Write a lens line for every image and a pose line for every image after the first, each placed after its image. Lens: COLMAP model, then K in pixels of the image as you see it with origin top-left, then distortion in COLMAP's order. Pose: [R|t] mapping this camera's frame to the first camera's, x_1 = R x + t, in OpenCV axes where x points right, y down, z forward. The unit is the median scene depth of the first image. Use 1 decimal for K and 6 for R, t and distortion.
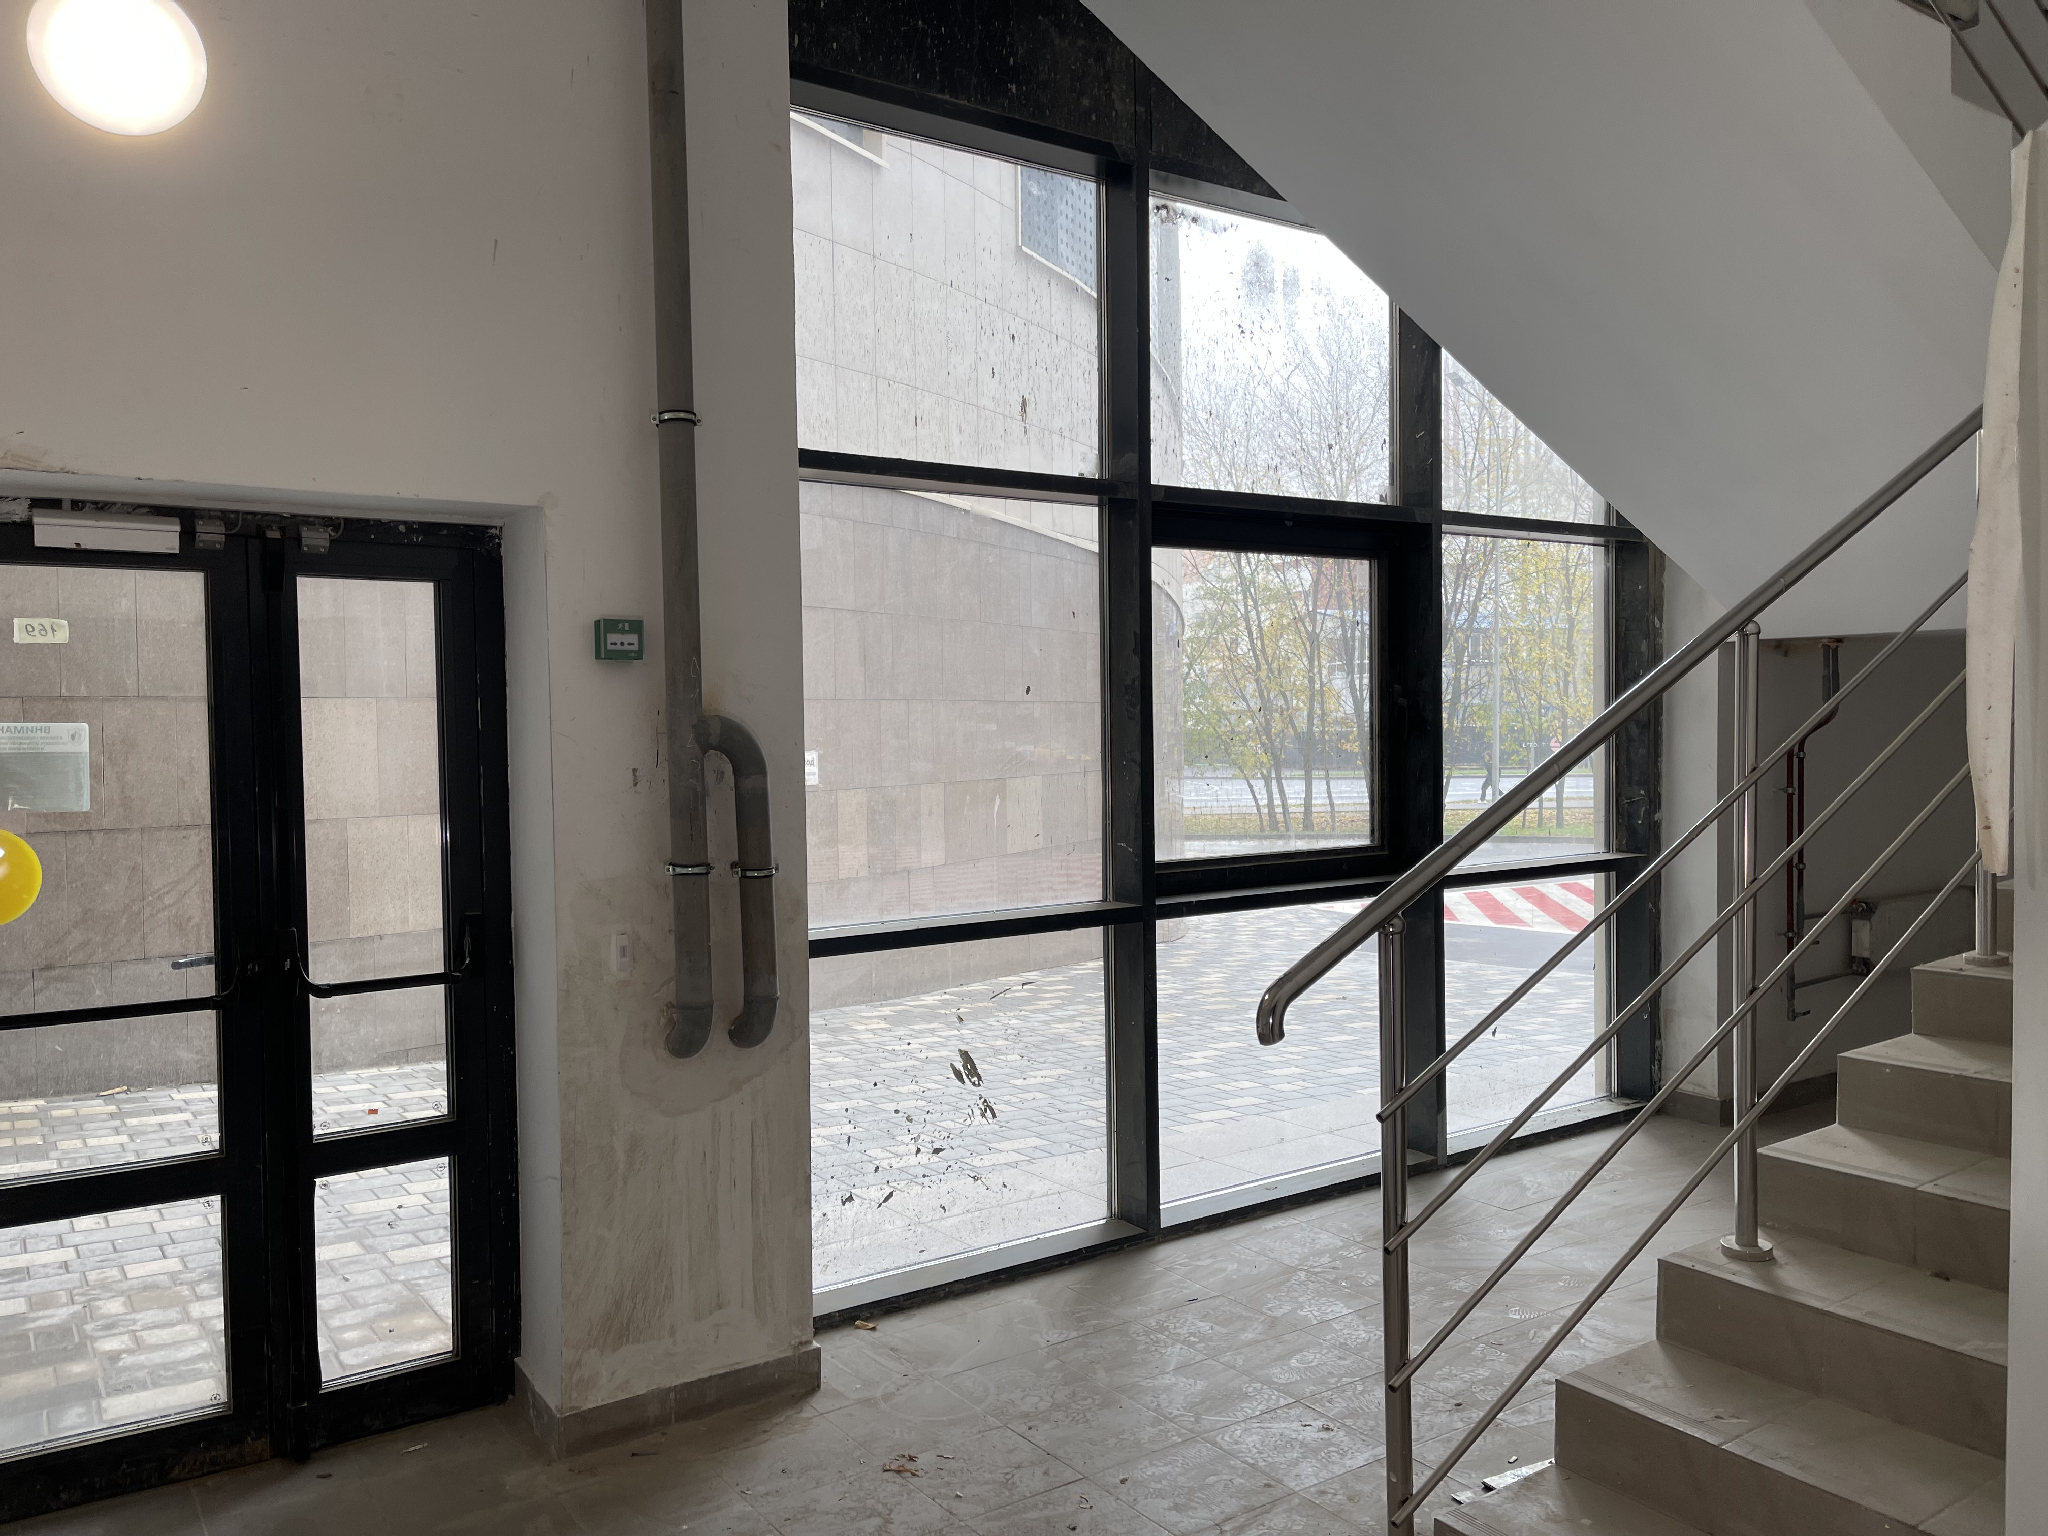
lens RADIAL K [[1598.6, 0, 1024.6], [0, 1598.6, 765.1], [0, 0, 1]] dist [-0.015392, -0.007744]
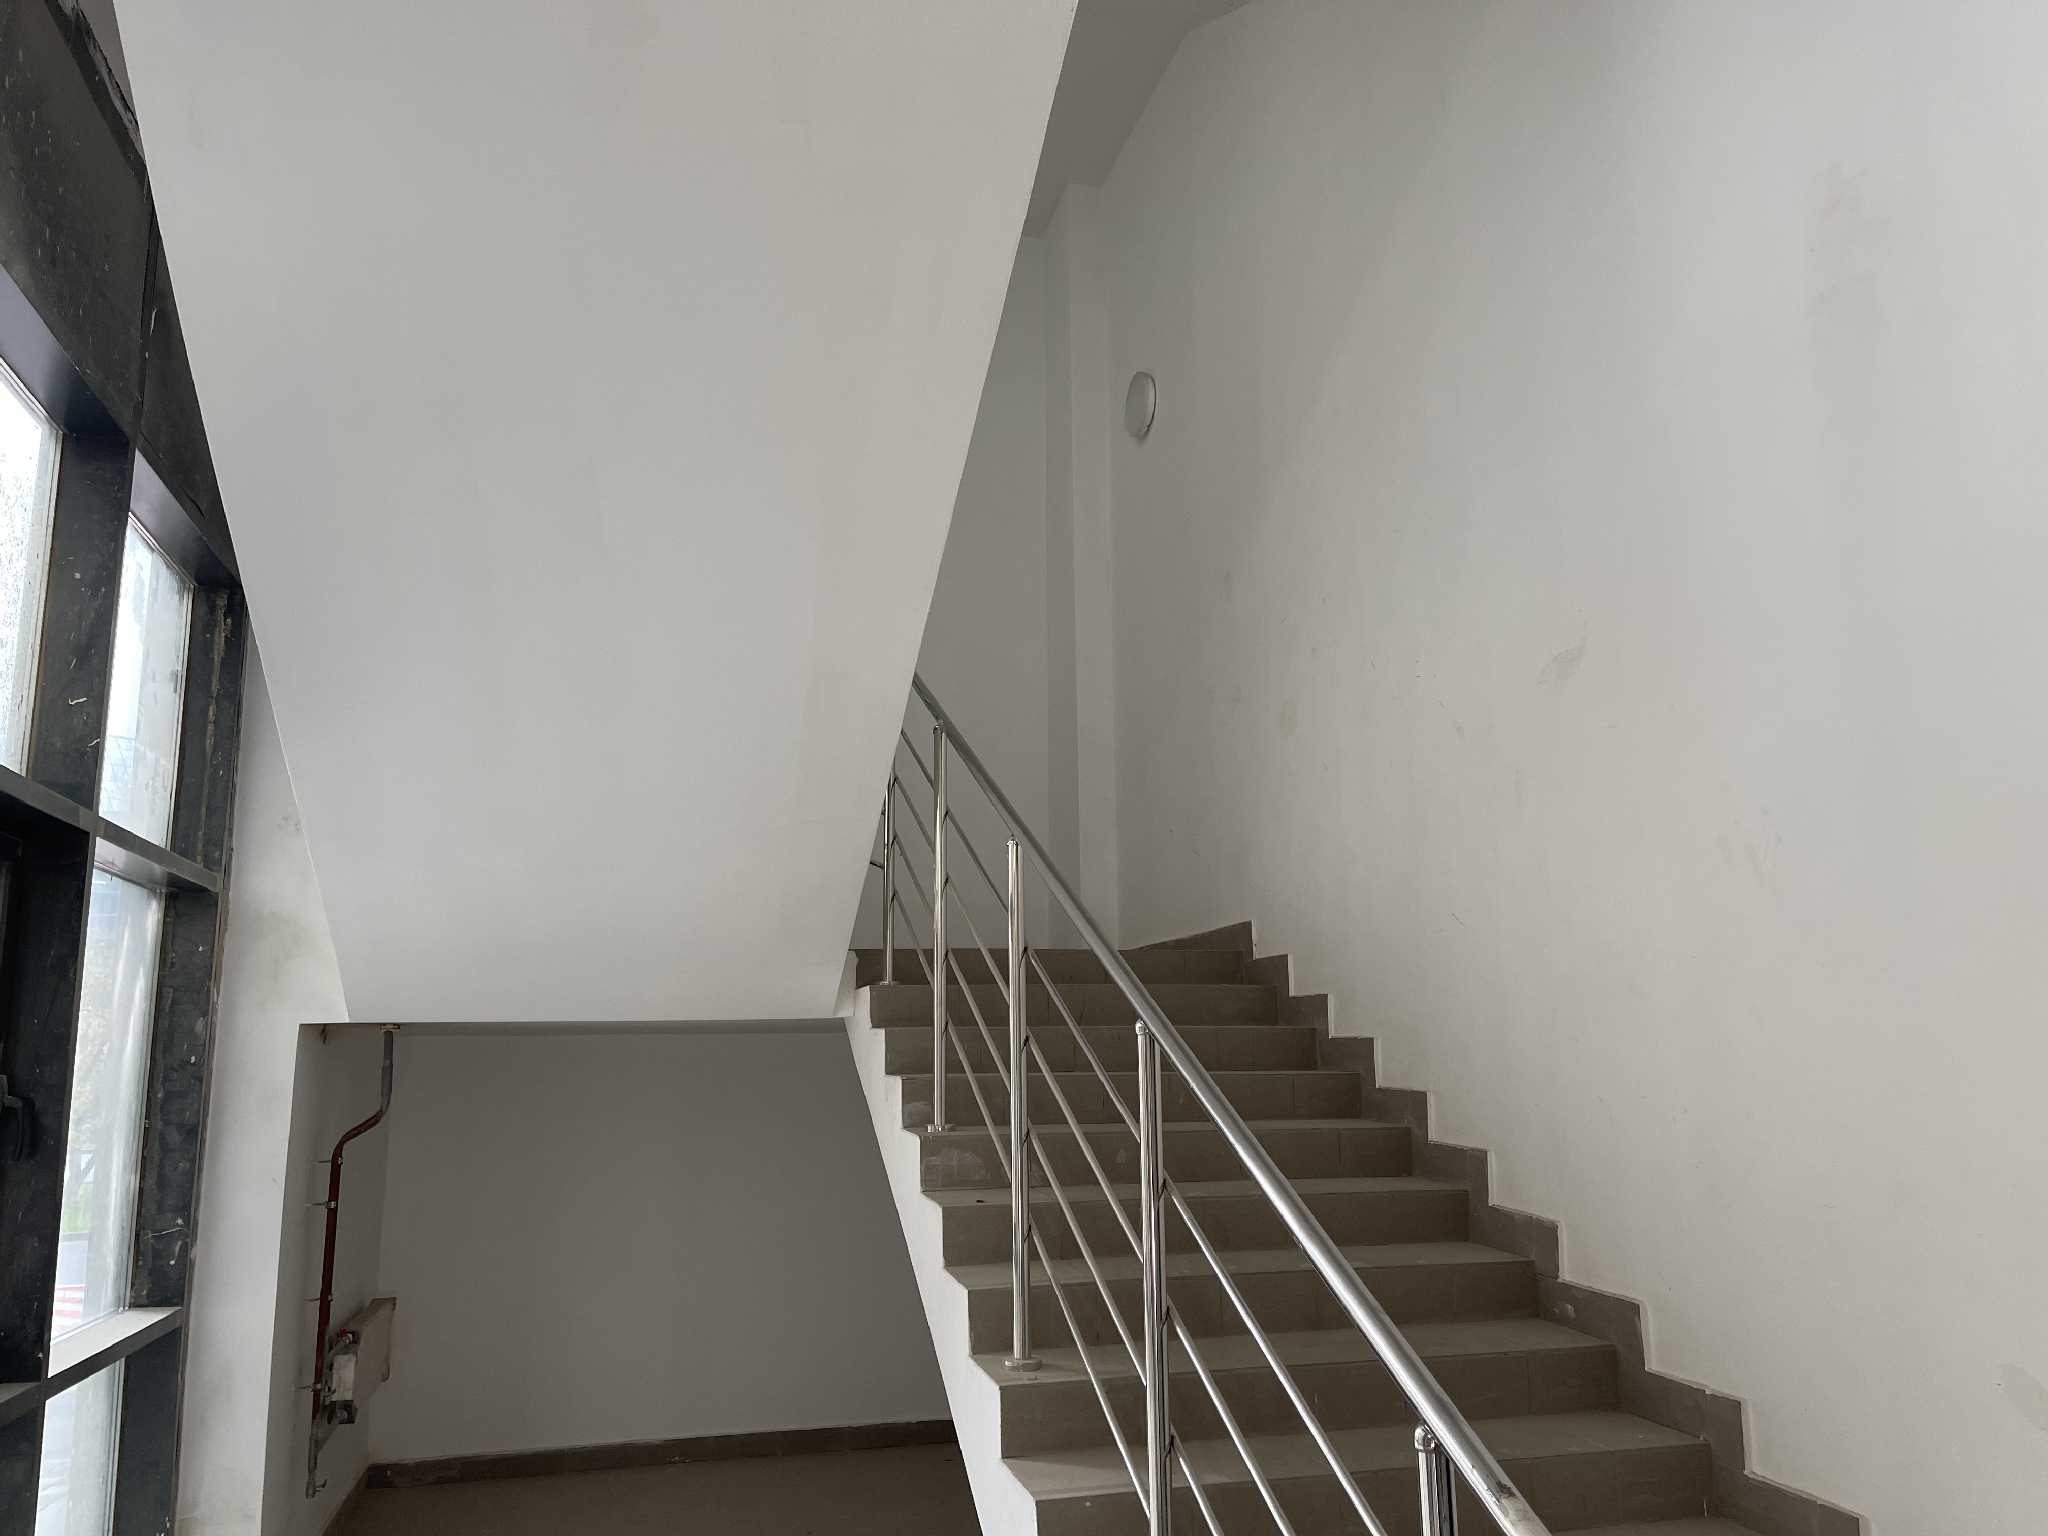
lens RADIAL K [[1598.6, 0, 1025.2], [0, 1598.6, 770.8], [0, 0, 1]] dist [-0.015392, -0.007744]
pose [[0.352567, 0.180423, 0.918229, -0.200290], [0.043140, 0.977060, -0.208547, -0.016991], [-0.934792, 0.113139, 0.336696, 0.349669]]
